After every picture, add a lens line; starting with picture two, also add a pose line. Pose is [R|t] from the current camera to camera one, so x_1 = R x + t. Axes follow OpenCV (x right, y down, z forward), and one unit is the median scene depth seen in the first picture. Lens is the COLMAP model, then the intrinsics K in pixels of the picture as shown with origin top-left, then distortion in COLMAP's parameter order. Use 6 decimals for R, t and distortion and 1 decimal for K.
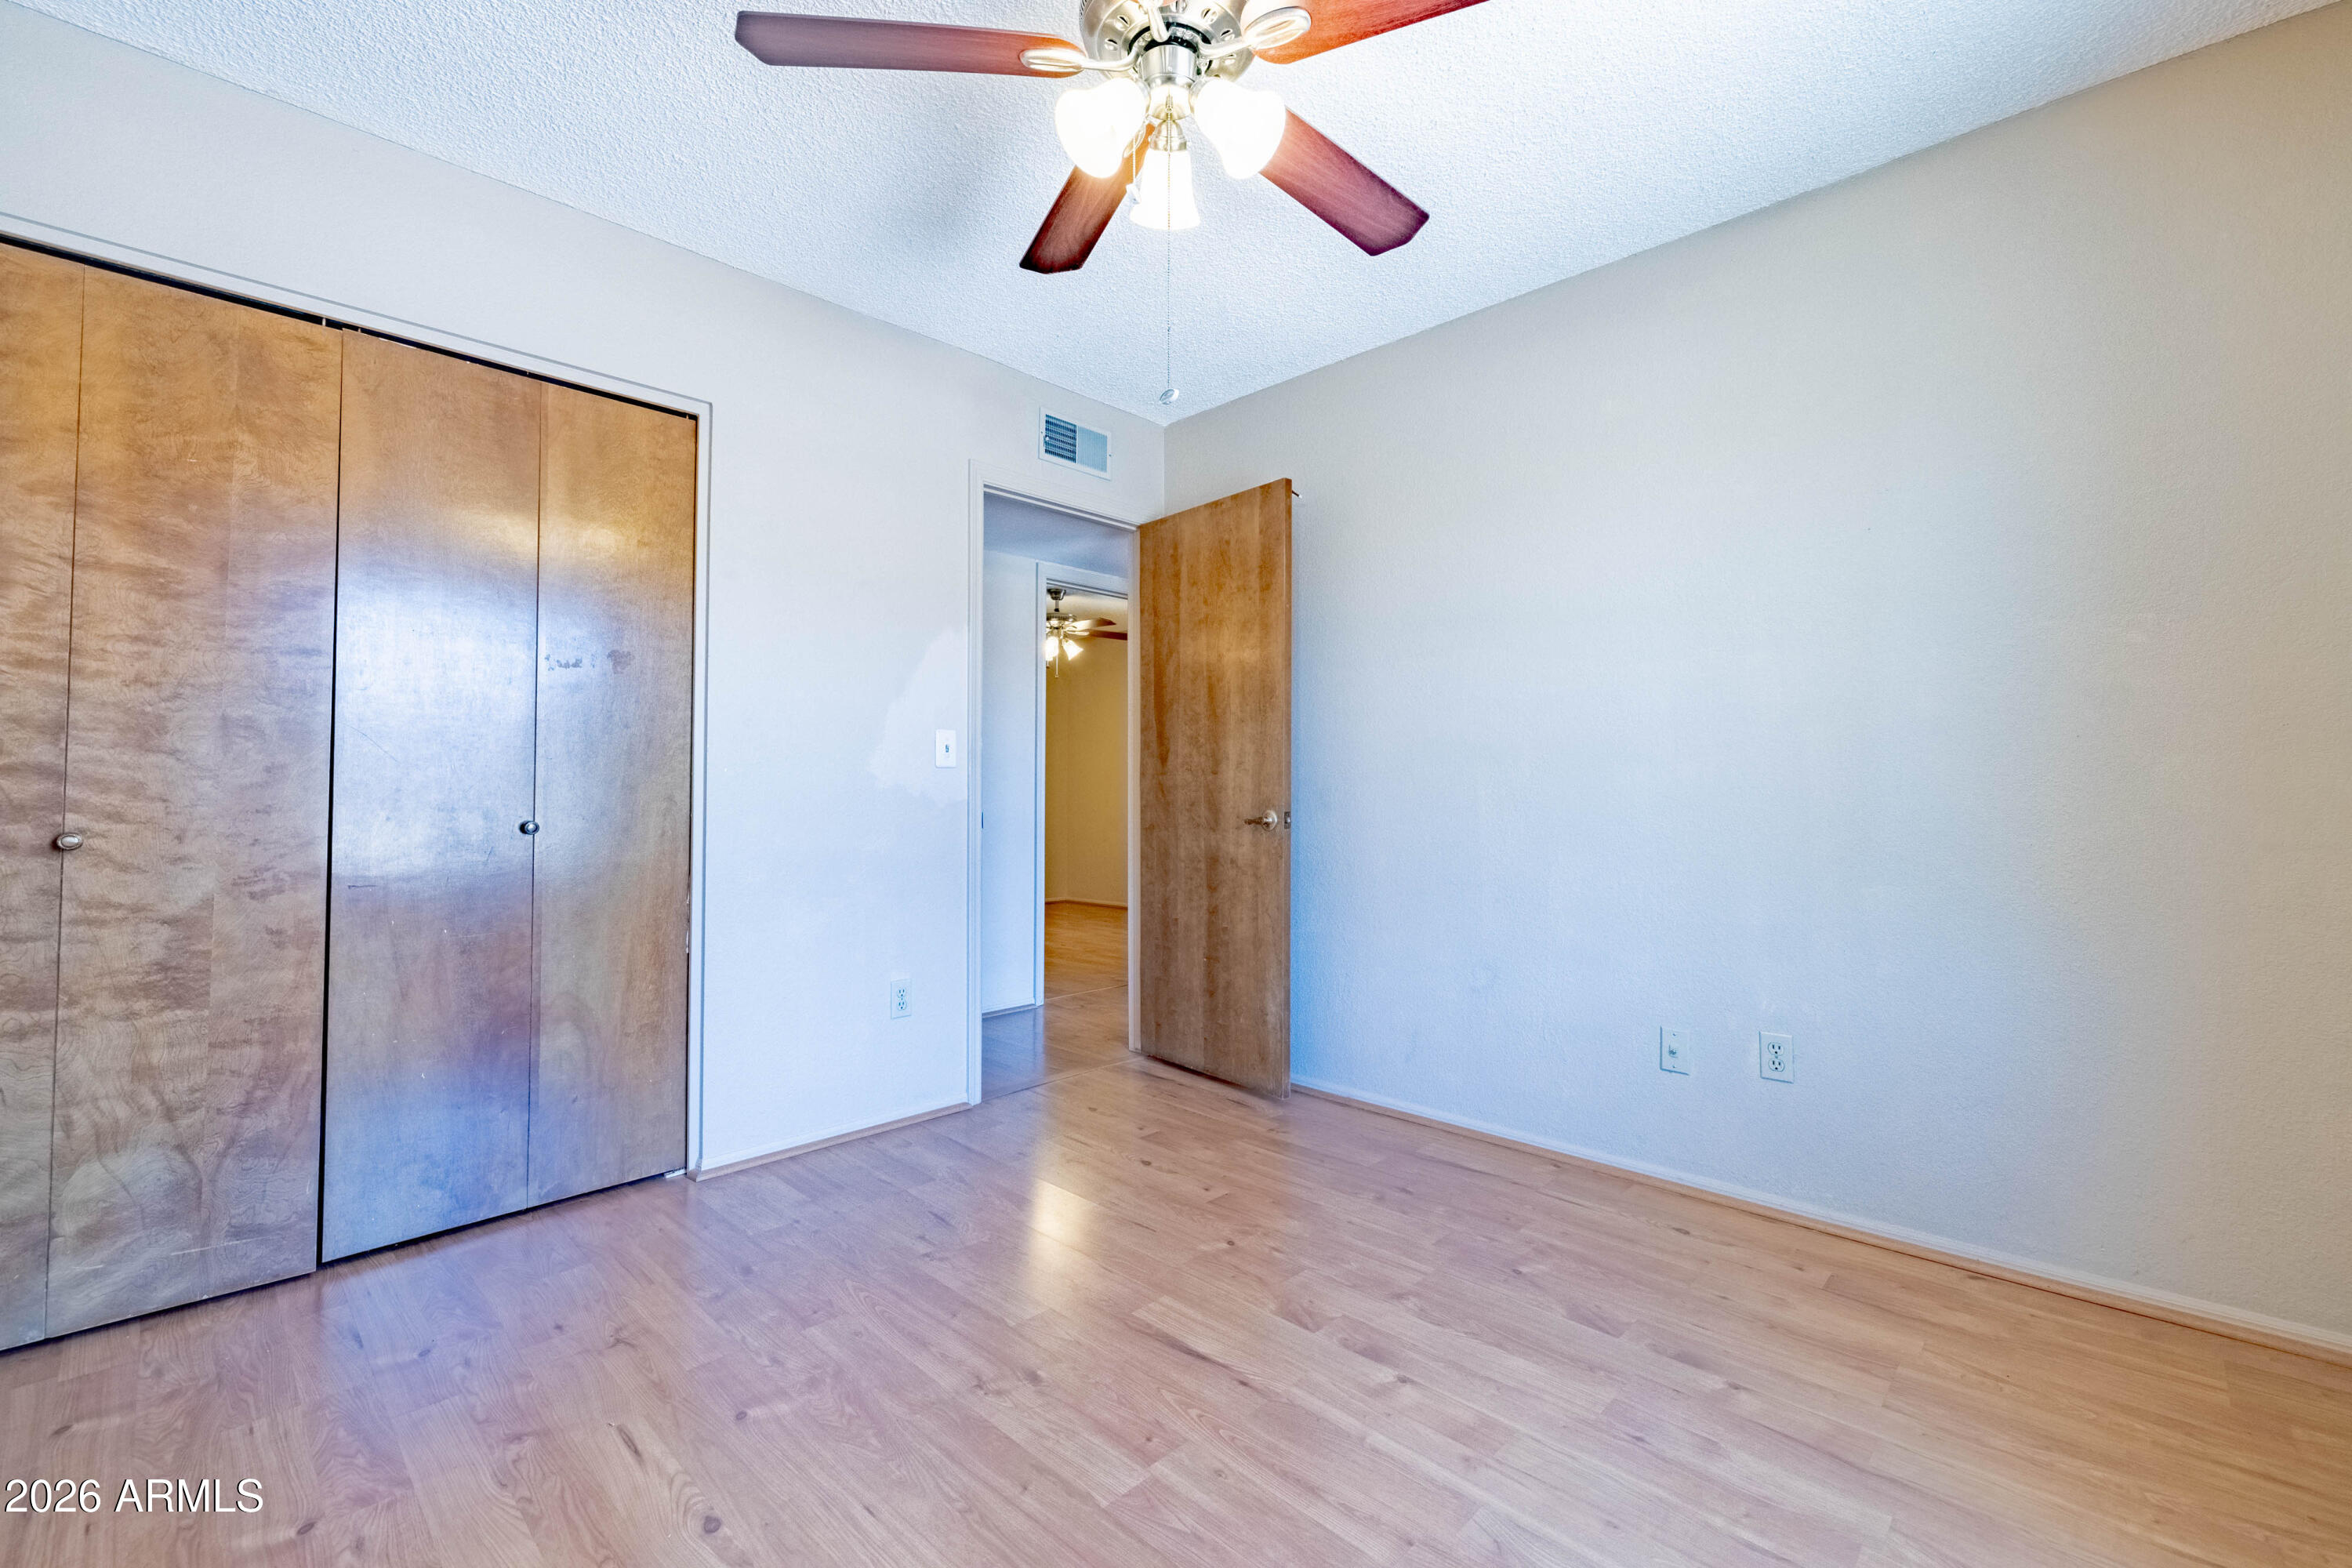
lens RADIAL K [[976.4, 0, 1185.7], [0, 976.4, 773.6], [0, 0, 1]] dist [-0.001388, -0.000038]
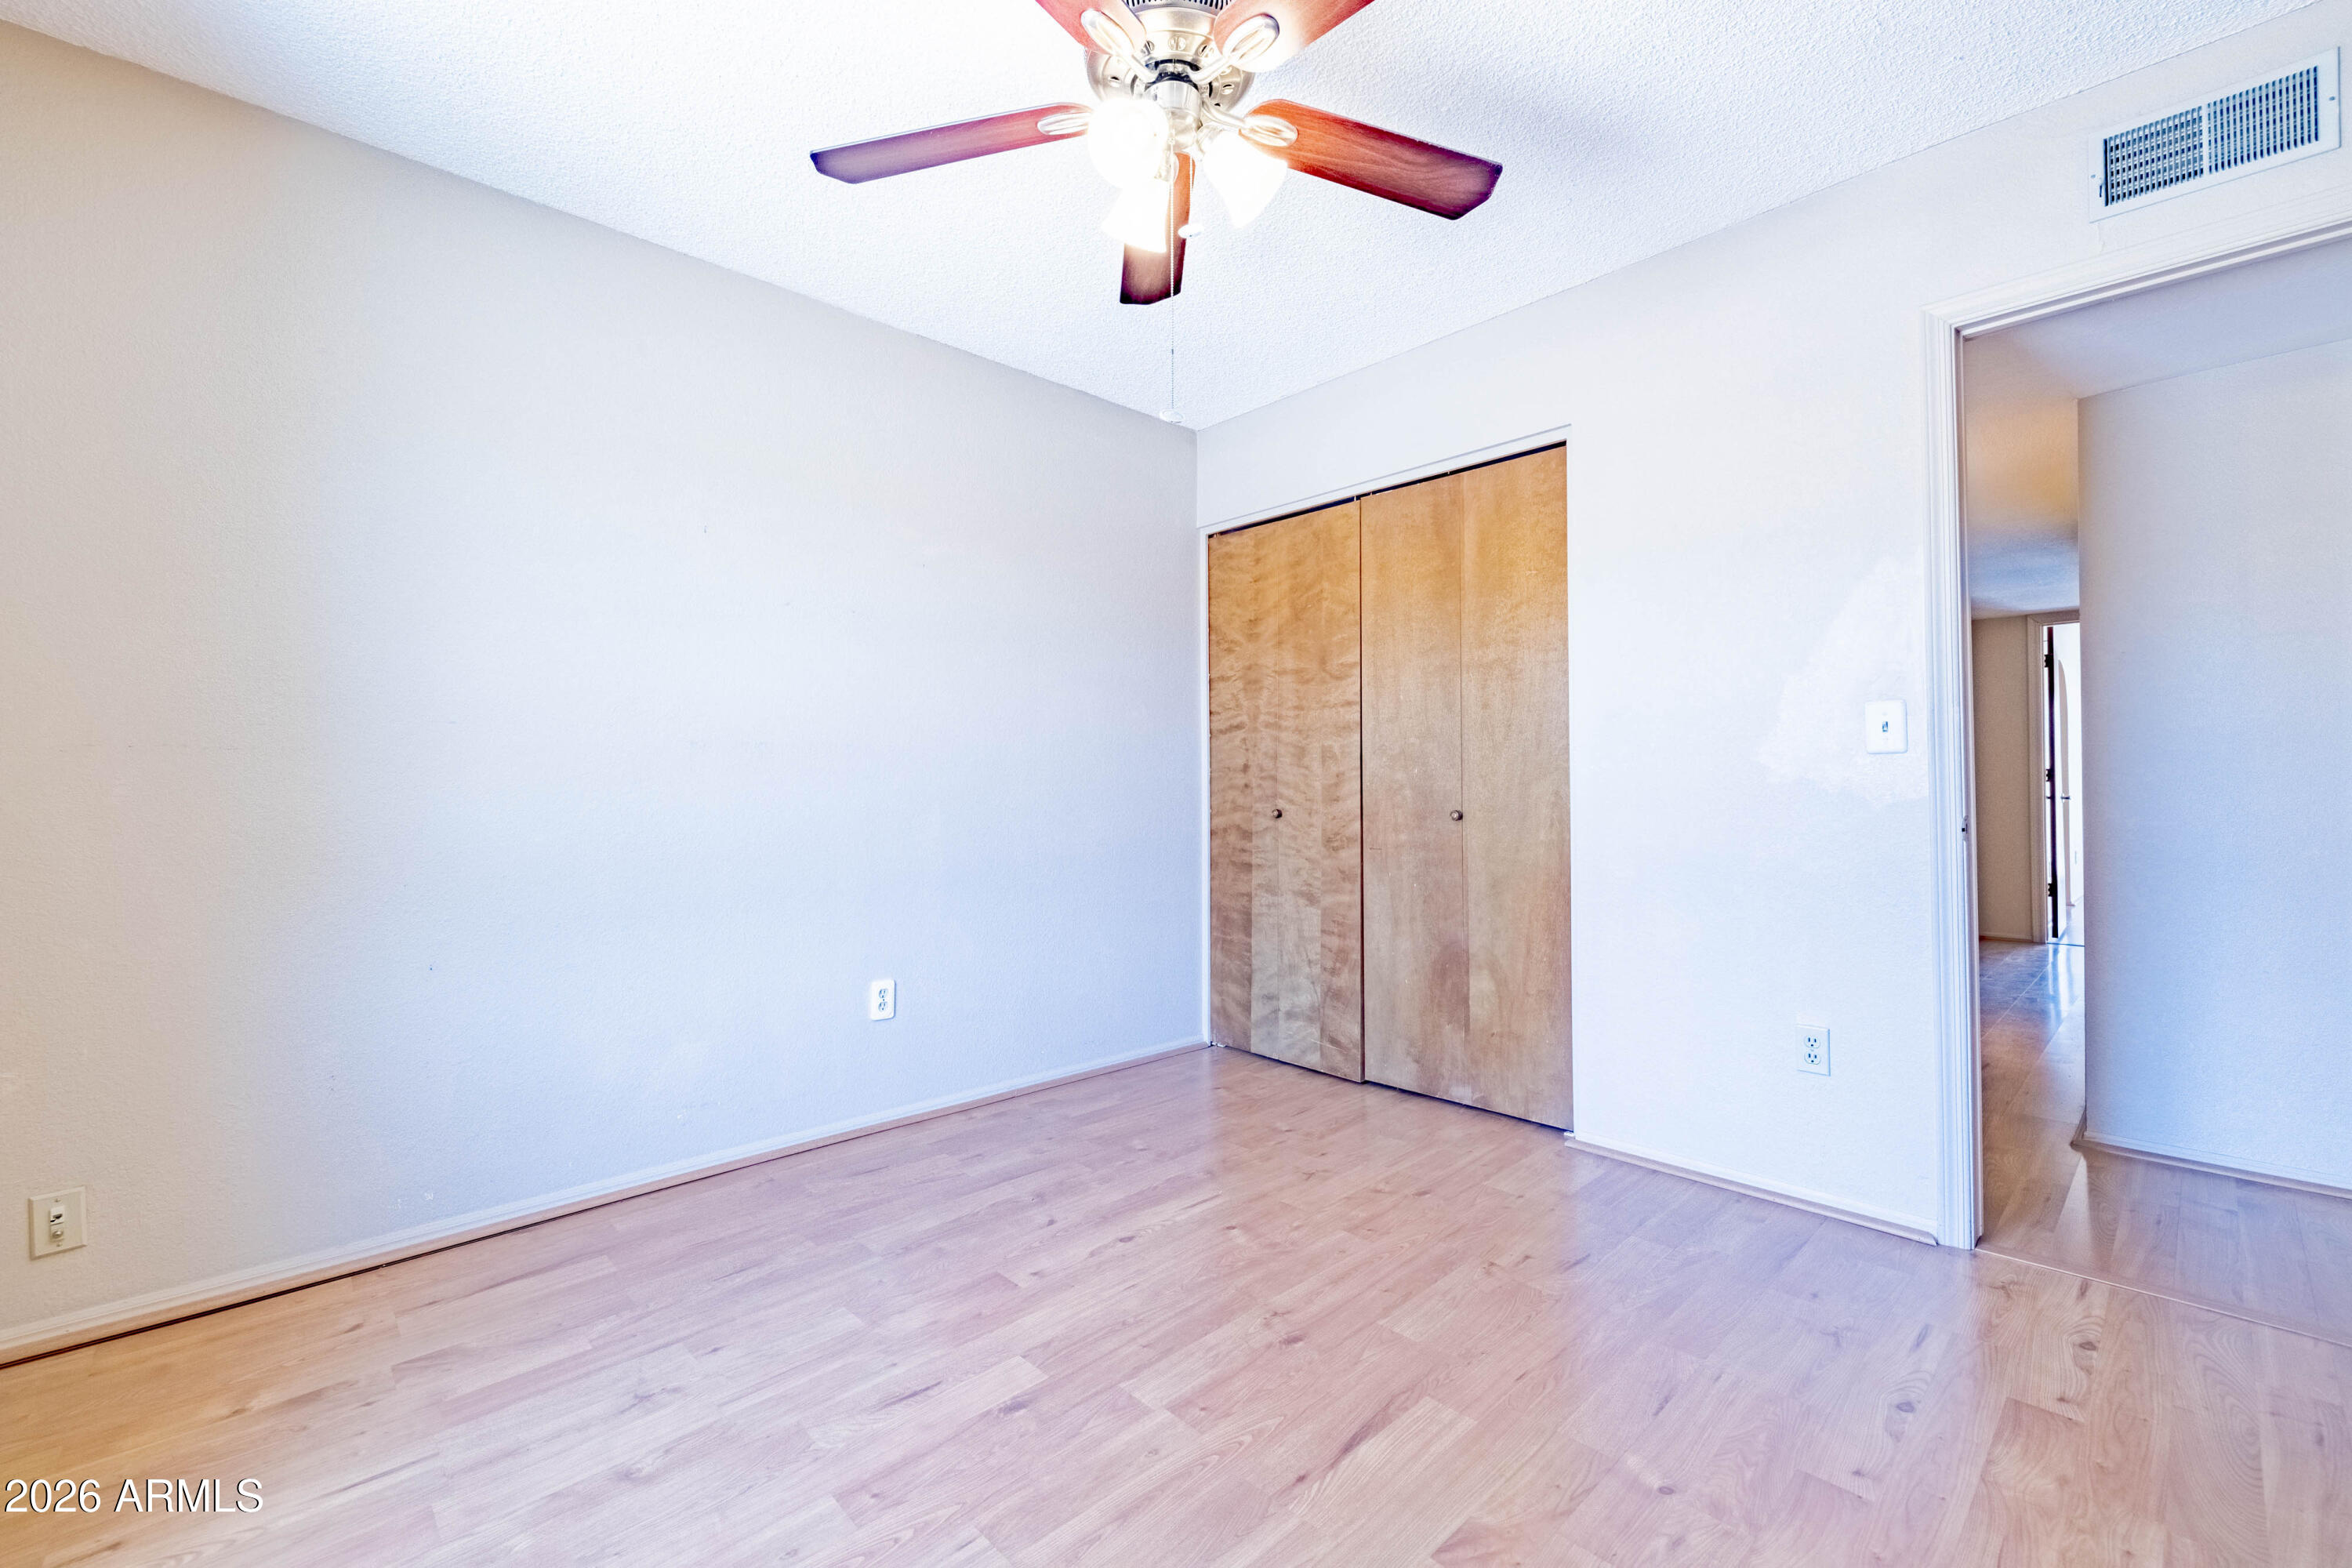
lens RADIAL K [[987.7, 0, 1176.7], [0, 987.7, 769.0], [0, 0, 1]] dist [0.001162, 0.000279]
pose [[-0.040189, -0.017850, -0.999033, 0.807148], [0.024452, 0.999523, -0.018842, 0.010665], [0.998893, -0.025186, -0.039733, 0.801612]]
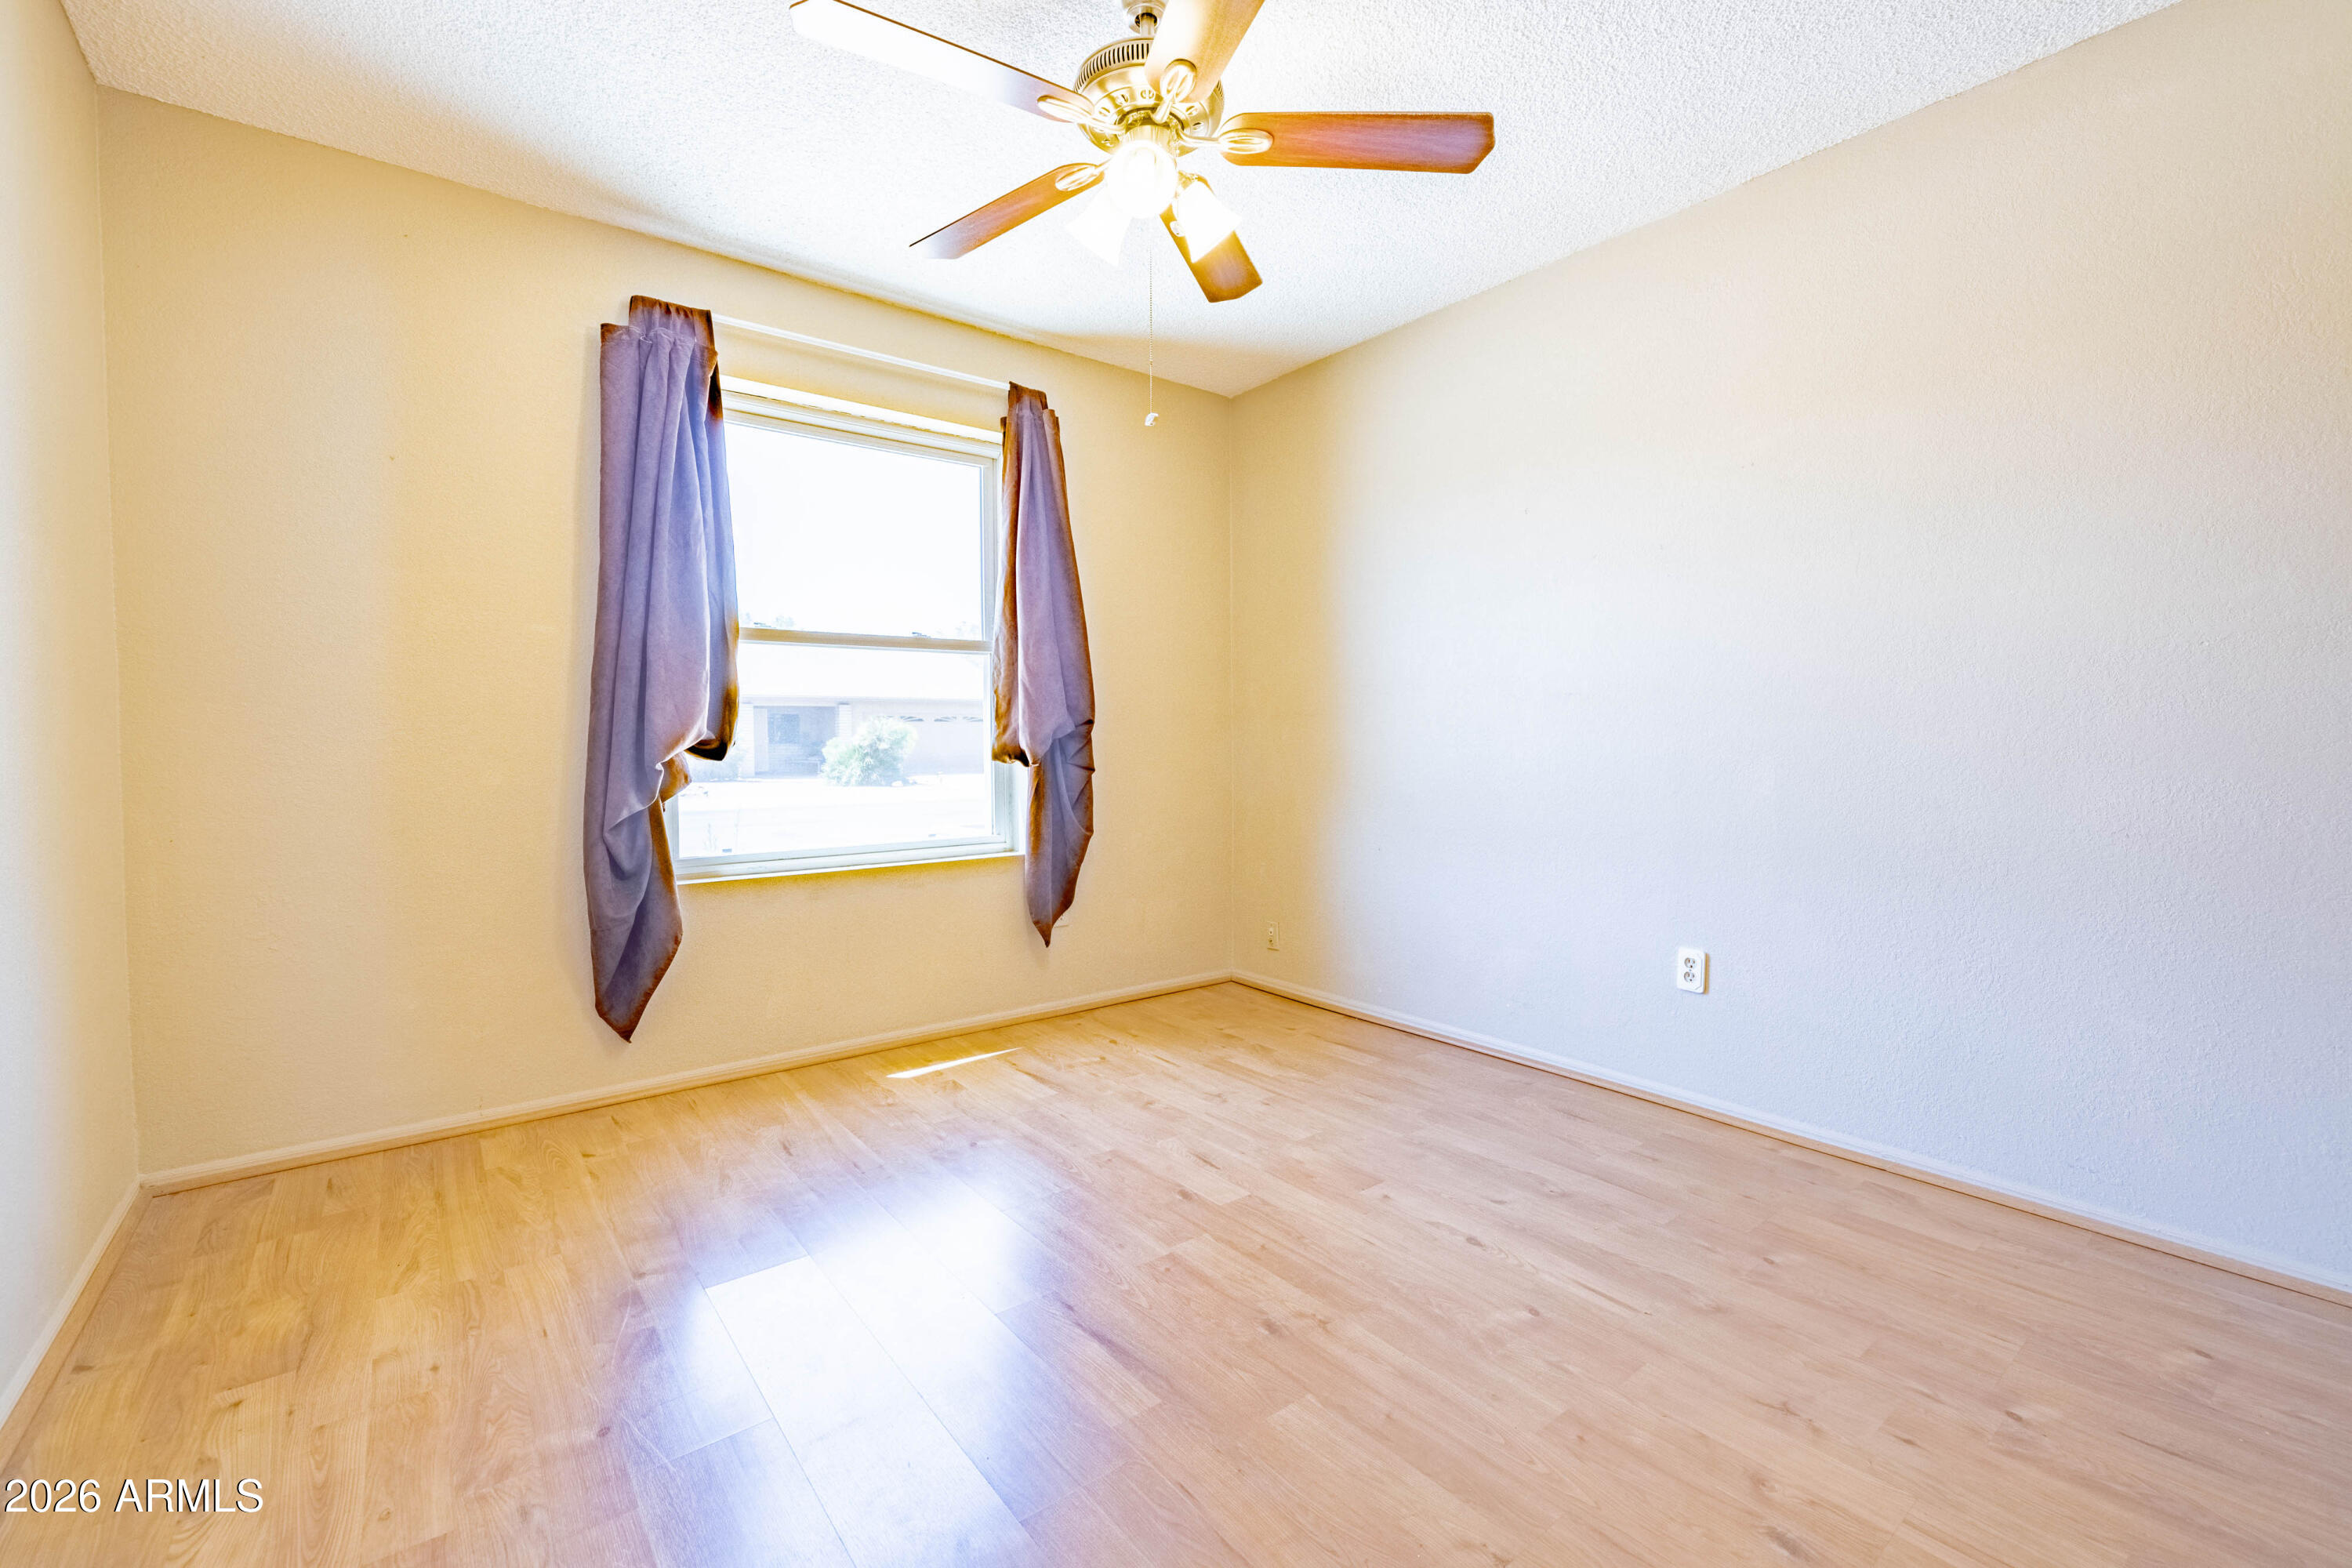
lens RADIAL K [[987.7, 0, 1176.7], [0, 987.7, 769.0], [0, 0, 1]] dist [0.001162, 0.000279]
pose [[-0.989924, -0.000228, 0.141598, -0.174790], [0.001069, 0.999958, 0.009086, 0.032723], [-0.141594, 0.009146, -0.989883, 1.727957]]
